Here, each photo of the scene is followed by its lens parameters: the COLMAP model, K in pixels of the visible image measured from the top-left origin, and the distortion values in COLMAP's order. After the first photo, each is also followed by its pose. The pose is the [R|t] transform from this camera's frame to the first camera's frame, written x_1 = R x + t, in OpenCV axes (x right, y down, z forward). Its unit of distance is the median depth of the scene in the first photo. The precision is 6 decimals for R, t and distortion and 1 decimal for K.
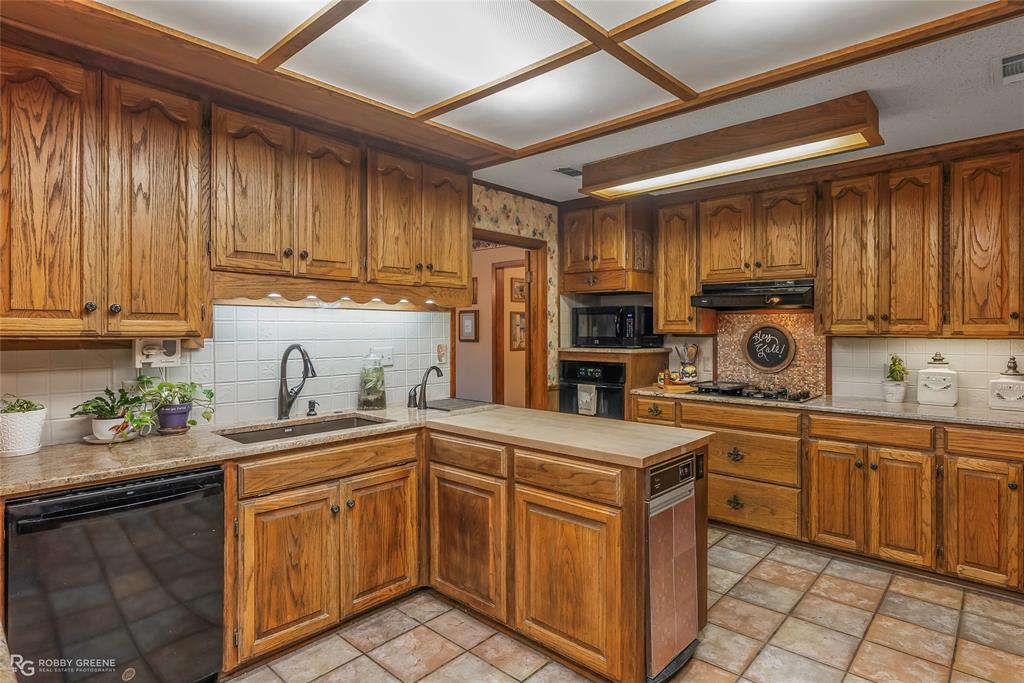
lens RADIAL K [[545.9, 0, 515.3], [0, 545.9, 332.7], [0, 0, 1]] dist [-0.006869, 0.001947]
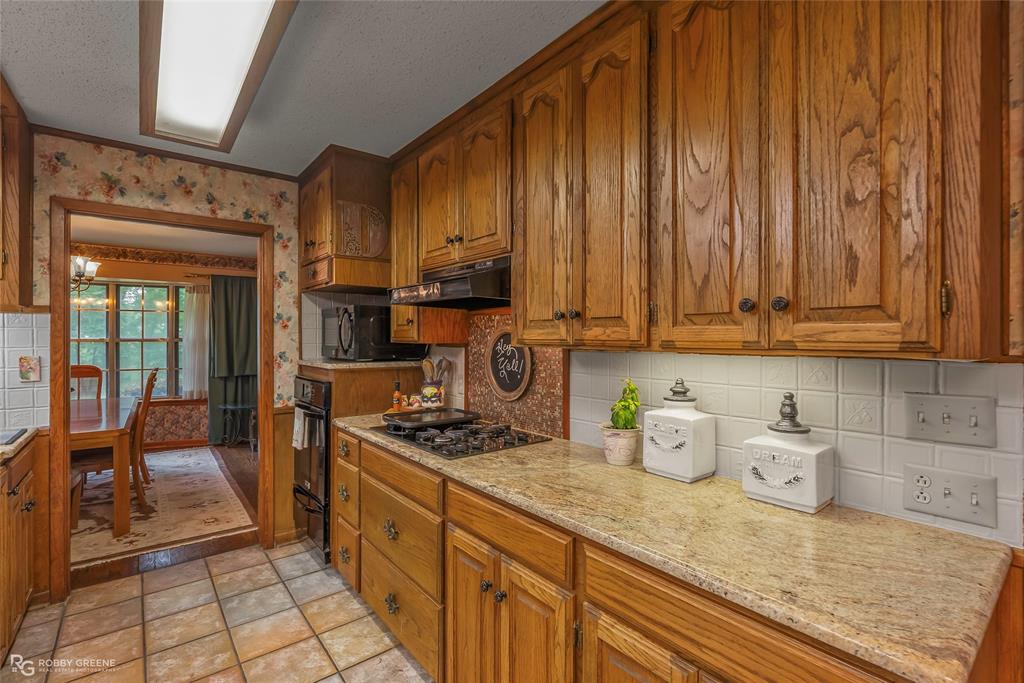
lens RADIAL K [[473.7, 0, 512.8], [0, 473.7, 338.5], [0, 0, 1]] dist [-0.005851, 0.000973]
pose [[0.987797, 0.001469, -0.155741, 0.640316], [-0.002050, 0.999992, -0.003570, -0.002145], [0.155734, 0.003846, 0.987792, 0.472683]]
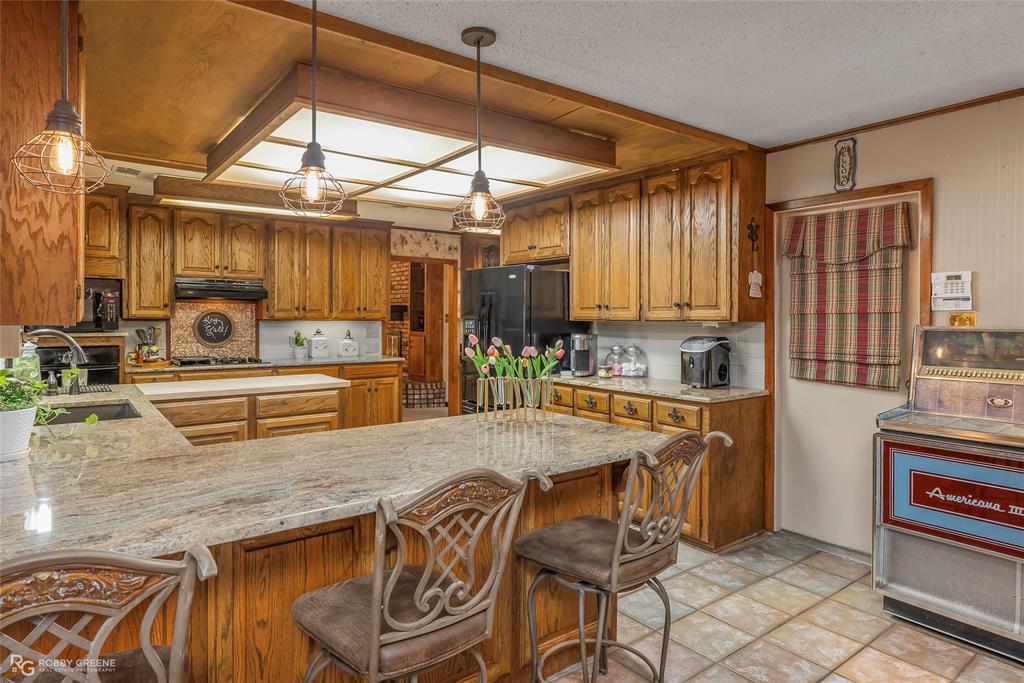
lens RADIAL K [[608.4, 0, 513.6], [0, 608.4, 321.5], [0, 0, 1]] dist [0.001860, -0.000546]
pose [[0.183714, -0.007231, 0.982953, -0.988419], [-0.001762, 0.999969, 0.007685, -0.002405], [-0.982978, -0.003144, 0.183696, 0.008517]]
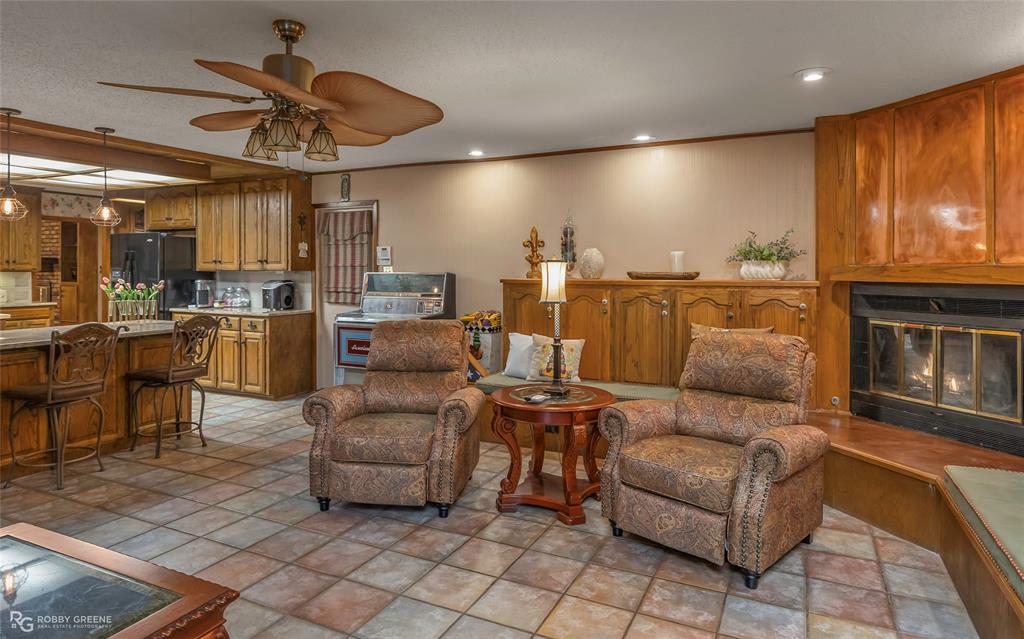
lens RADIAL K [[610.3, 0, 517.5], [0, 610.3, 275.5], [0, 0, 1]] dist [-0.002598, -0.000556]
pose [[-0.287056, -0.008888, 0.957873, -1.851800], [-0.002083, 0.999960, 0.008654, 0.001886], [-0.957912, 0.000489, -0.287063, -0.303262]]
